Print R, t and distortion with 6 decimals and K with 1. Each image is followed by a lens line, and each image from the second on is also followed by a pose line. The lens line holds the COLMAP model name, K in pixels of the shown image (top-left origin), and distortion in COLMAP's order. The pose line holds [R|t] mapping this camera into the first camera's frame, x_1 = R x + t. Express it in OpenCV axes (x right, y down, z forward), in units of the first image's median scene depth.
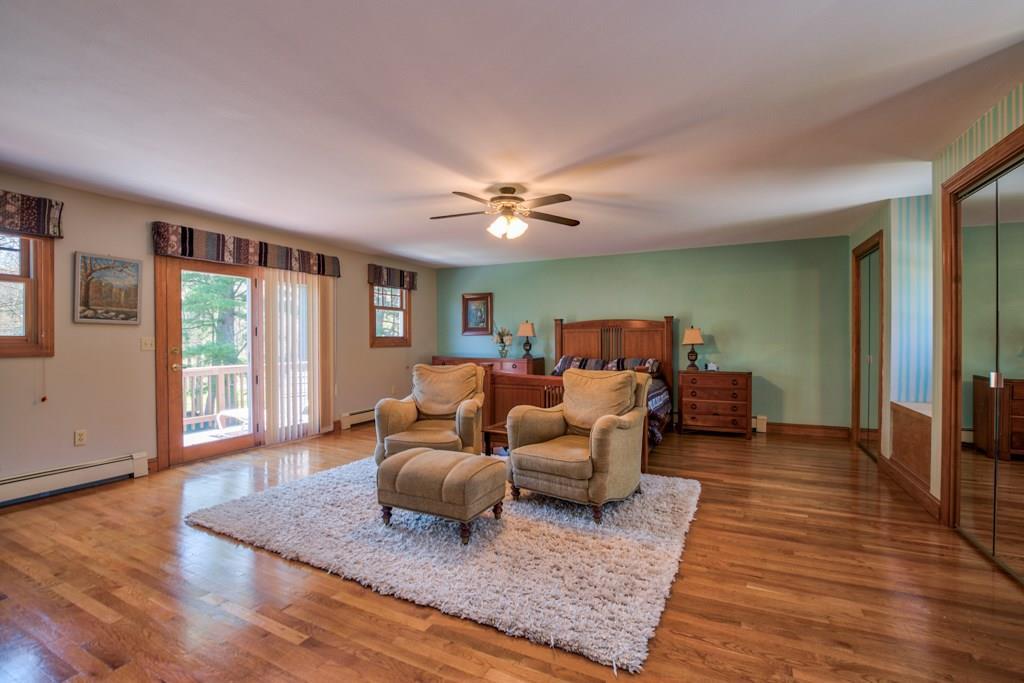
lens RADIAL K [[450.6, 0, 513.5], [0, 450.6, 344.6], [0, 0, 1]] dist [0.000099, 0.000148]
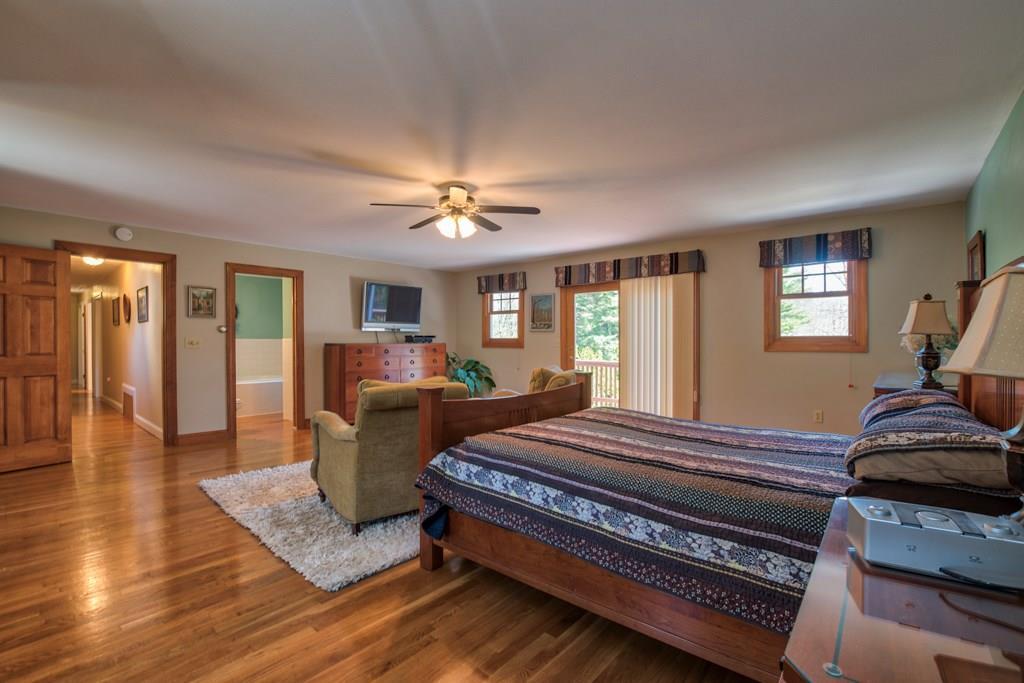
lens RADIAL K [[450.6, 0, 514.1], [0, 450.6, 340.3], [0, 0, 1]] dist [0.000099, 0.000148]
pose [[-0.217353, 0.002908, -0.976089, 0.653502], [-0.010128, 0.999935, 0.005234, -0.014363], [0.976041, 0.011023, -0.217309, 0.952998]]
